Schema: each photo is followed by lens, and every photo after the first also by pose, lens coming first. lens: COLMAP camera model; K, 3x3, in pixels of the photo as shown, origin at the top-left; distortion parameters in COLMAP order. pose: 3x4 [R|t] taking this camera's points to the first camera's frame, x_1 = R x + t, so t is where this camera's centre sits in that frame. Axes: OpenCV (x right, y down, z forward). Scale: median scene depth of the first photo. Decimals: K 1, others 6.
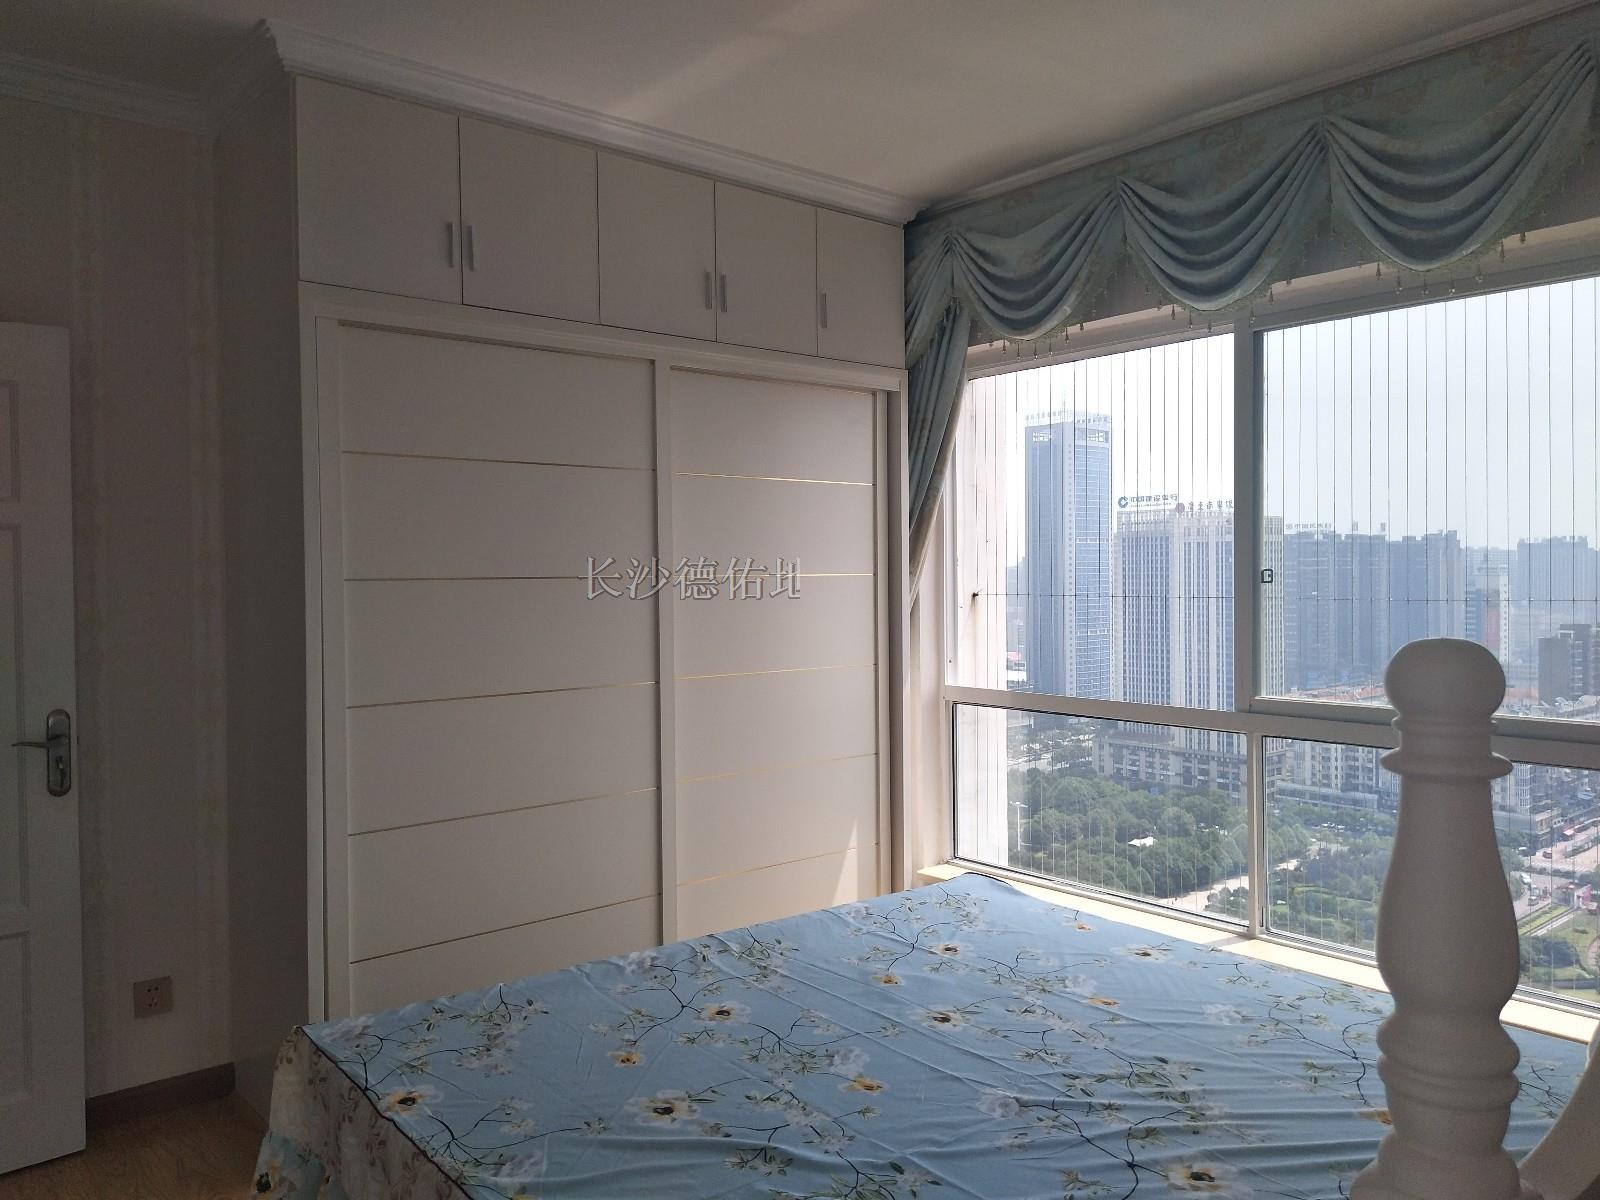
lens RADIAL K [[1185.1, 0, 808.0], [0, 1185.1, 595.5], [0, 0, 1]] dist [0.087757, -0.126248]
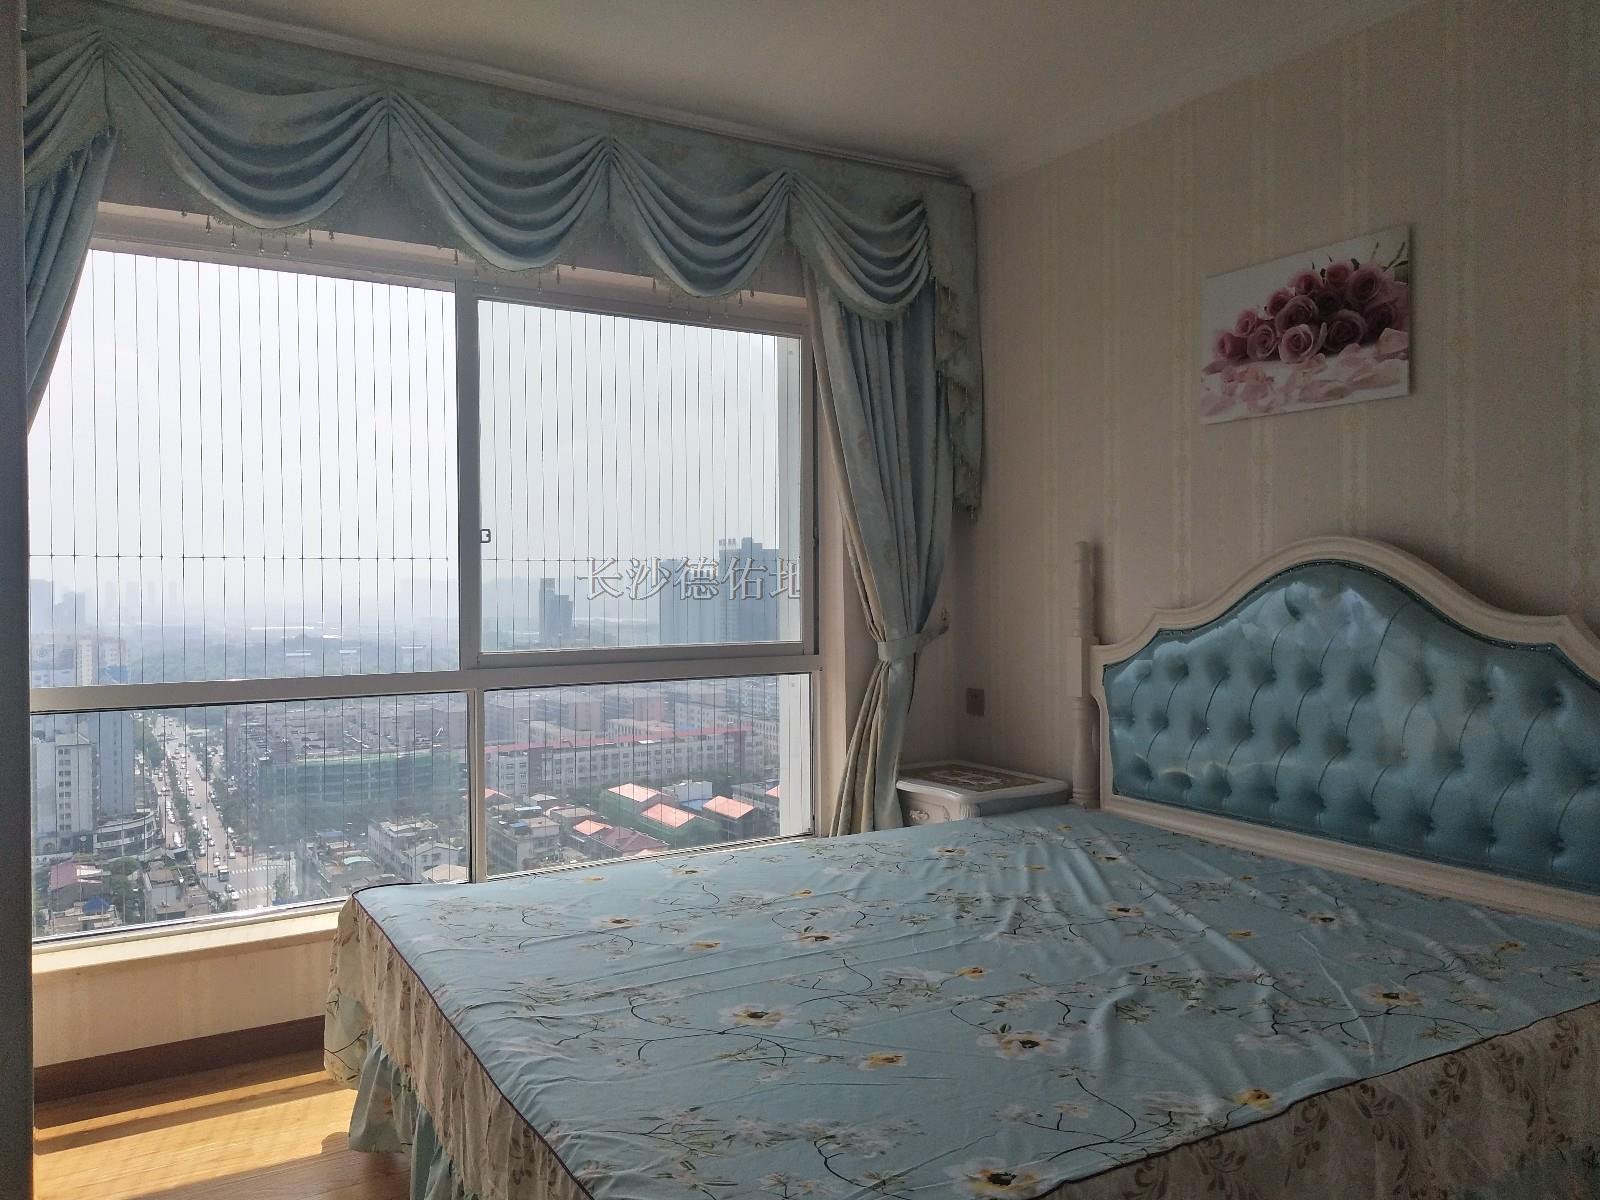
lens RADIAL K [[1185.1, 0, 808.0], [0, 1185.1, 595.5], [0, 0, 1]] dist [0.087757, -0.126248]
pose [[0.171503, -0.006111, 0.985165, -0.816817], [0.021436, 0.999767, 0.002470, 0.054112], [-0.984950, 0.020694, 0.171594, 0.761704]]
